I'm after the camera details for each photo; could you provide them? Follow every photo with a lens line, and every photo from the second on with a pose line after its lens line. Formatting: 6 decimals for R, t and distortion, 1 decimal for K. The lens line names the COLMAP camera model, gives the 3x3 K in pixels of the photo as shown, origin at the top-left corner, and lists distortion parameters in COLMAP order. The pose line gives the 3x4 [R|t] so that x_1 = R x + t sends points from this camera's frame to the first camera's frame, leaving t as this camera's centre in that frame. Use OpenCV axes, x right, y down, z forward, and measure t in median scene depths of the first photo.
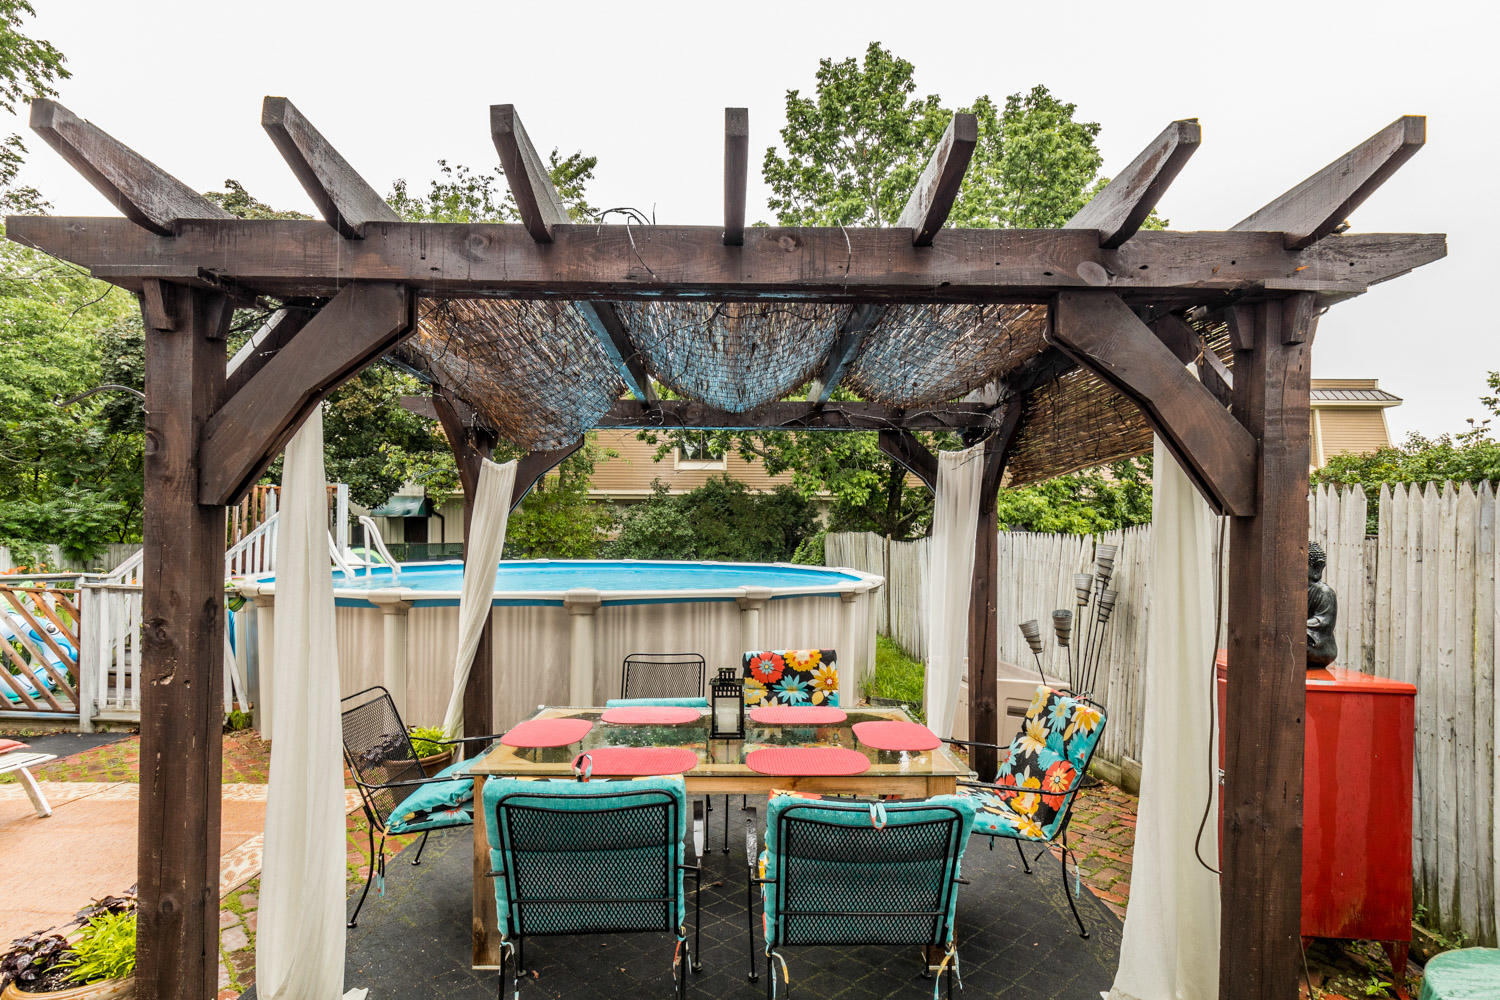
lens RADIAL K [[717.6, 0, 746.3], [0, 717.6, 531.1], [0, 0, 1]] dist [-0.002179, 0.002189]
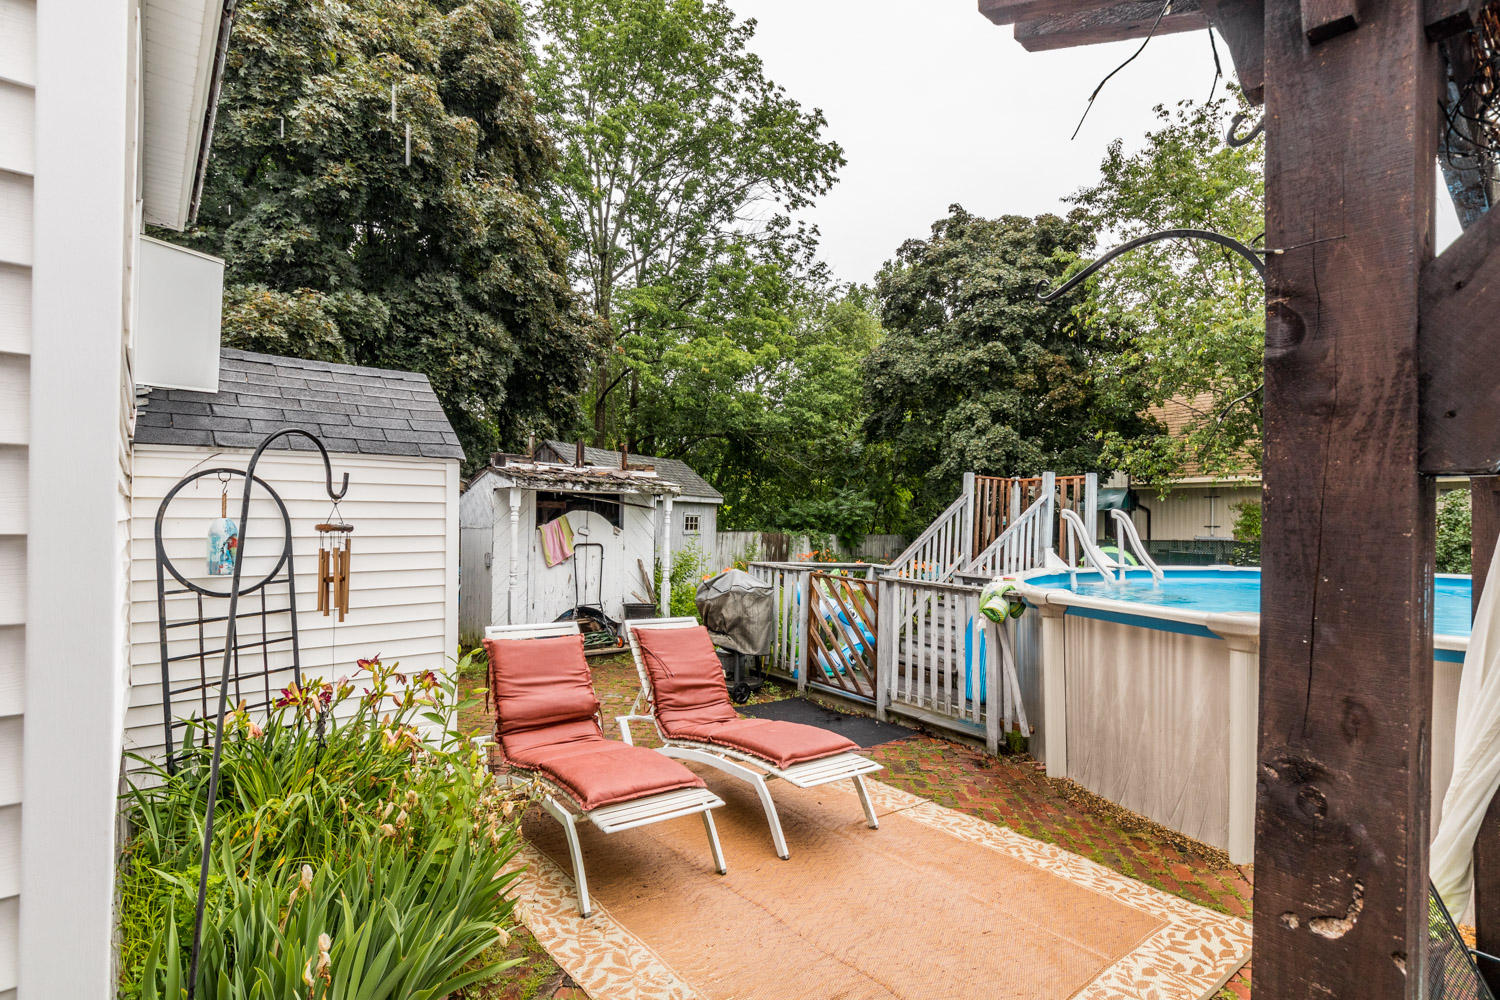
lens RADIAL K [[719.5, 0, 747.6], [0, 719.5, 476.6], [0, 0, 1]] dist [-0.000070, 0.000021]
pose [[0.645196, -0.043313, -0.762788, -0.113633], [-0.008170, 0.997944, -0.063576, -0.001376], [0.763973, 0.047250, 0.643516, 0.080129]]
